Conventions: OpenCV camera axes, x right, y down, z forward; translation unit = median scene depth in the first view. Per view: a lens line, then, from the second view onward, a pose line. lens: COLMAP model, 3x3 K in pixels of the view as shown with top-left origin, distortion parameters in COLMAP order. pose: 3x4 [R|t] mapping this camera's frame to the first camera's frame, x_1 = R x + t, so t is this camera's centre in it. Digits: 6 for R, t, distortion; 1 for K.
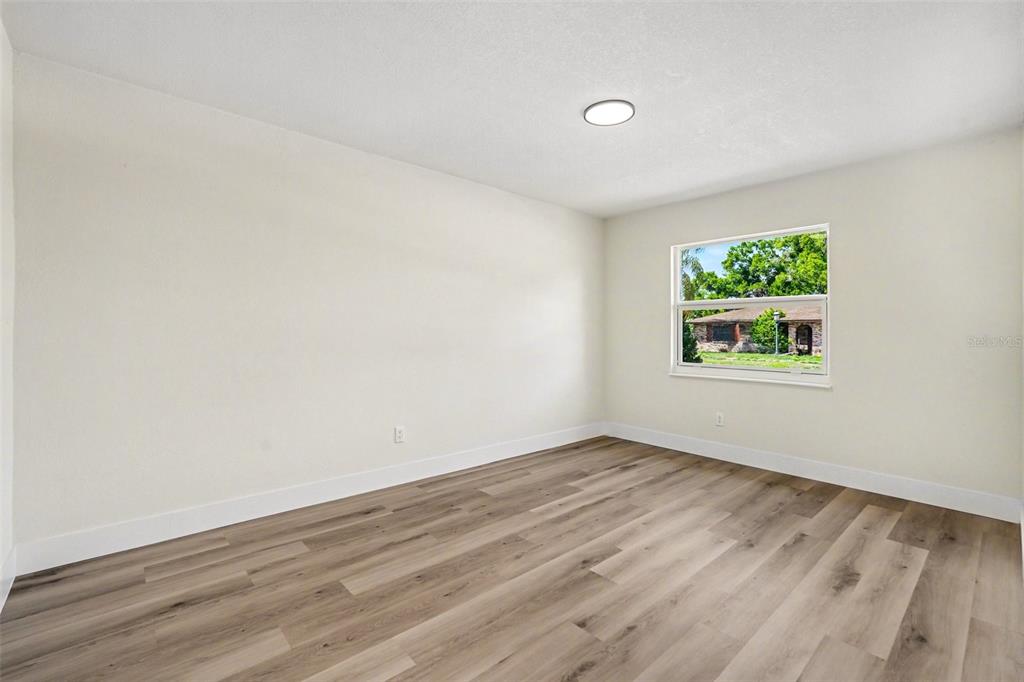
lens RADIAL K [[450.9, 0, 510.0], [0, 450.9, 336.6], [0, 0, 1]] dist [-0.002363, -0.000076]
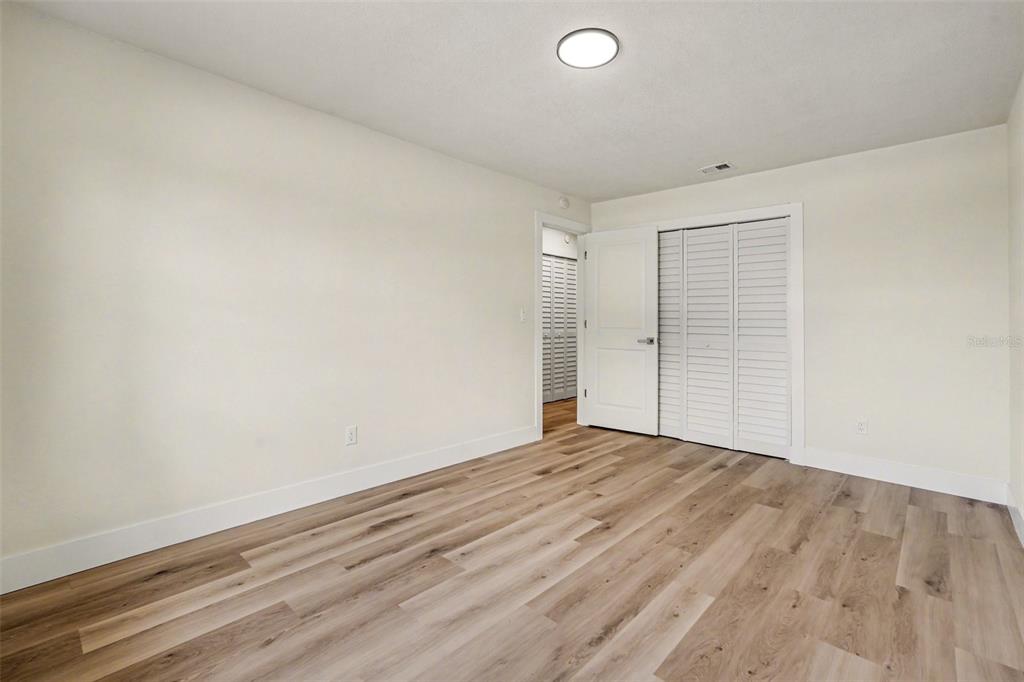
lens RADIAL K [[450.9, 0, 510.0], [0, 450.9, 336.6], [0, 0, 1]] dist [-0.002363, -0.000076]
pose [[-0.996252, -0.016970, -0.084818, 0.481638], [-0.020265, 0.999067, 0.038148, -0.005916], [0.084091, 0.039724, -0.995666, 1.958915]]
